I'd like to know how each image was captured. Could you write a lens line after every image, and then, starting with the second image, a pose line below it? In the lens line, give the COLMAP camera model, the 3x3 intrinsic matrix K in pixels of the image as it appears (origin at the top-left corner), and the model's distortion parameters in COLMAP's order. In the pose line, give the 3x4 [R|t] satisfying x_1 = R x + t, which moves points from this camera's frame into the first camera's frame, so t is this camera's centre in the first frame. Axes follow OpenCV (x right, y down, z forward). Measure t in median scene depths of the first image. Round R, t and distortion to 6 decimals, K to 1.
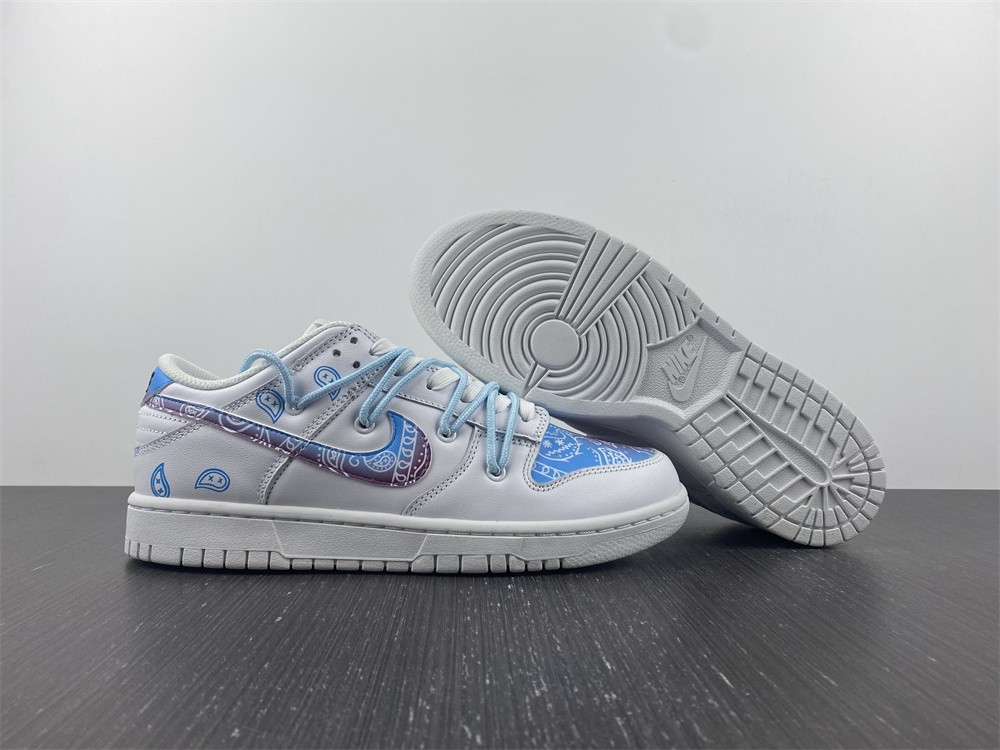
lens RADIAL K [[743.7, 0, 486.4], [0, 743.7, 374.4], [0, 0, 1]] dist [0.085684, -0.003625]
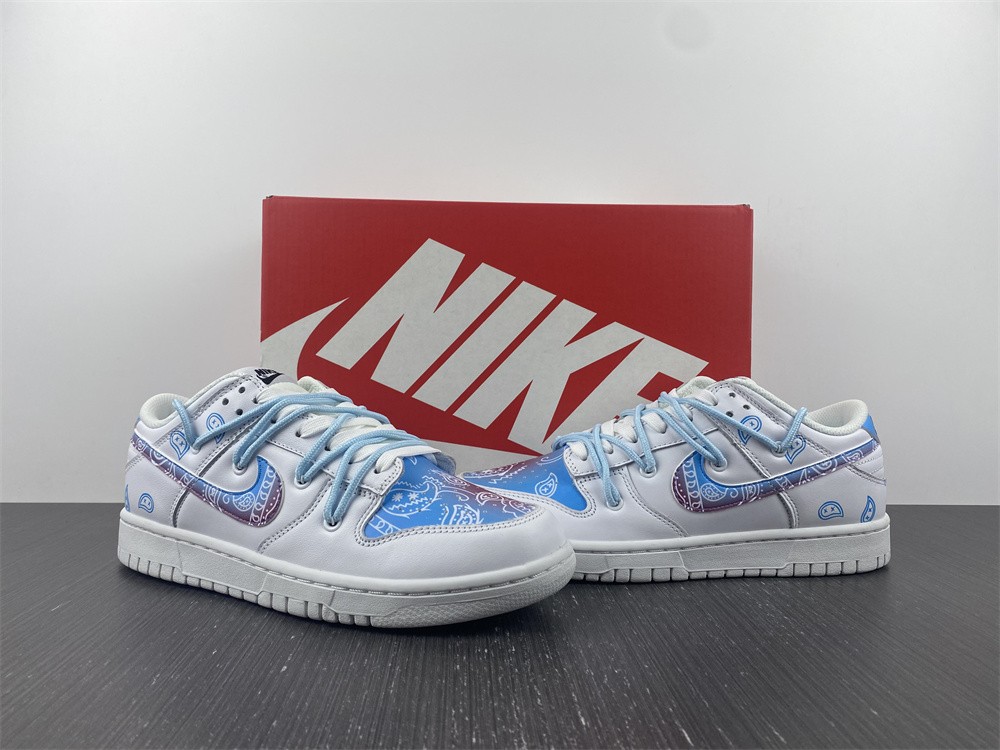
lens RADIAL K [[729.0, 0, 500.0], [0, 729.0, 375.0], [0, 0, 1]] dist [-0.002690, -0.001119]
pose [[0.885009, 0.018093, -0.465222, 0.690395], [-0.006607, 0.999632, 0.026307, -0.101636], [0.465527, -0.020208, 0.884803, 0.219638]]
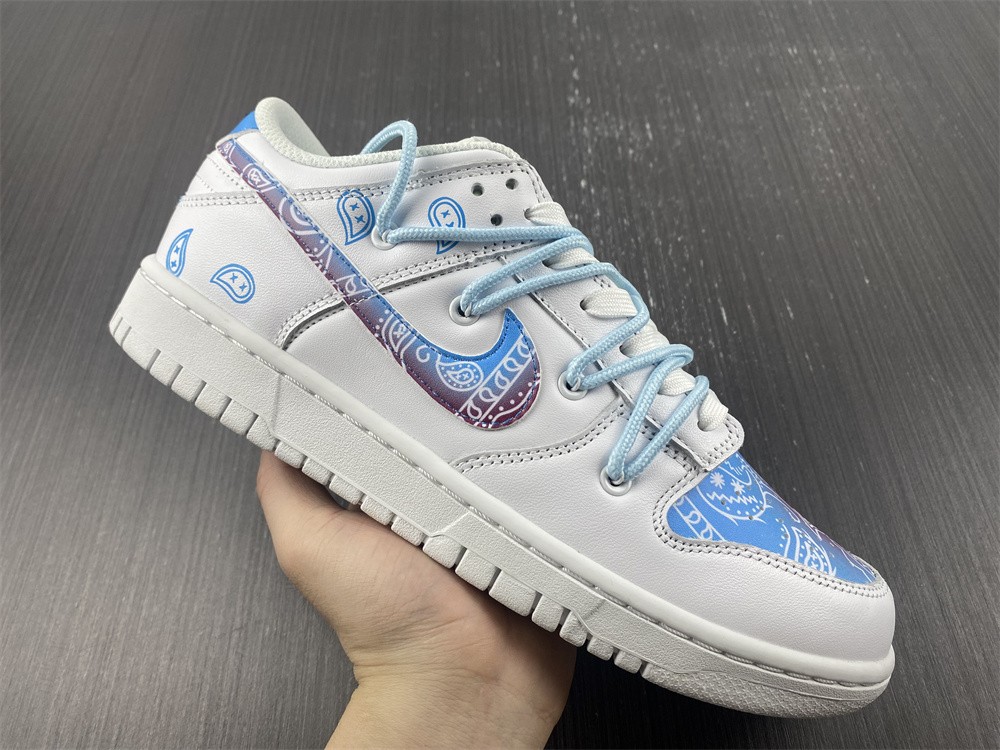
lens RADIAL K [[793.5, 0, 484.5], [0, 793.5, 370.5], [0, 0, 1]] dist [0.102896, -0.001142]
pose [[0.861524, 0.464583, -0.204788, 0.012876], [-0.450219, 0.885504, 0.114827, 0.027400], [0.234687, -0.006727, 0.972048, 0.351340]]
